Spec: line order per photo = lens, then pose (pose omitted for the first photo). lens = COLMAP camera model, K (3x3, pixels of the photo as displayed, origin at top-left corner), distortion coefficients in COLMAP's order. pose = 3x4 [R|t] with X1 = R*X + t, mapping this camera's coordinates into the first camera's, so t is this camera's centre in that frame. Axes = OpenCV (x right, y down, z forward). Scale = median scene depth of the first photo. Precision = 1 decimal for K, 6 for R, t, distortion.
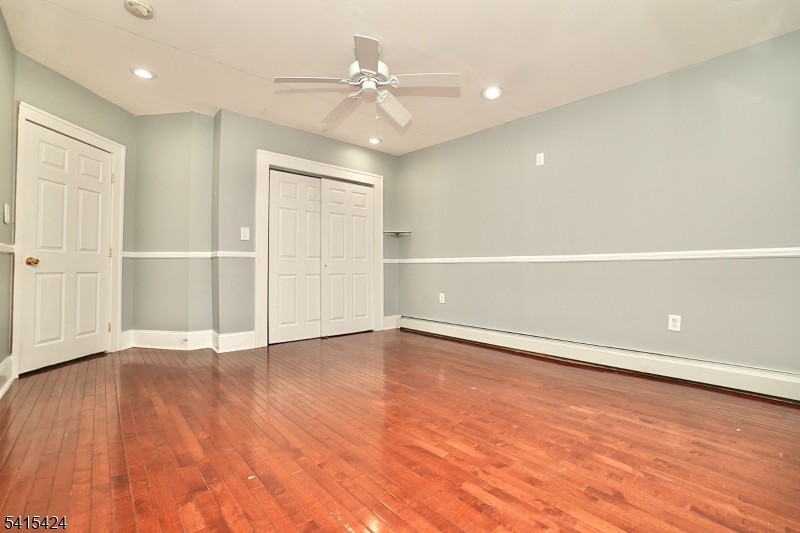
lens RADIAL K [[359.8, 0, 398.0], [0, 359.8, 264.8], [0, 0, 1]] dist [-0.053886, 0.021084]
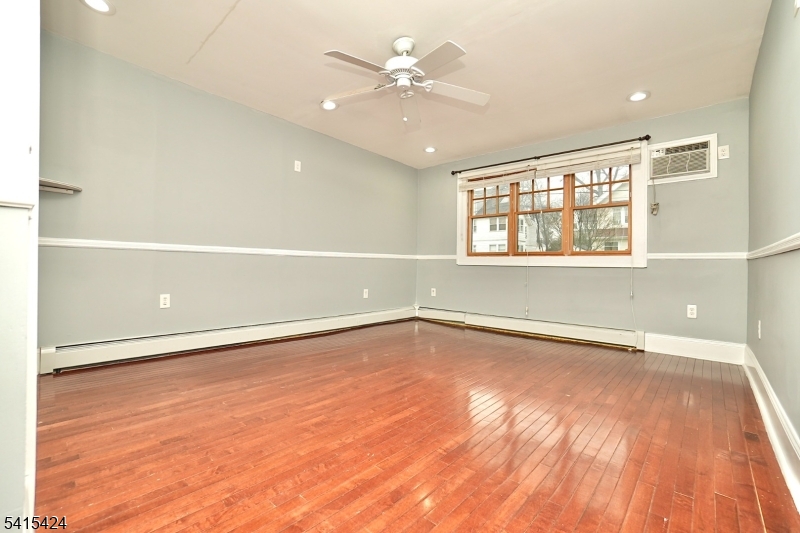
lens RADIAL K [[359.8, 0, 398.0], [0, 359.8, 264.8], [0, 0, 1]] dist [-0.053886, 0.021084]
pose [[-0.138204, -0.004459, 0.990394, -0.862676], [-0.033883, 0.999426, -0.000229, 0.010921], [-0.989824, -0.033589, -0.138276, 0.904816]]
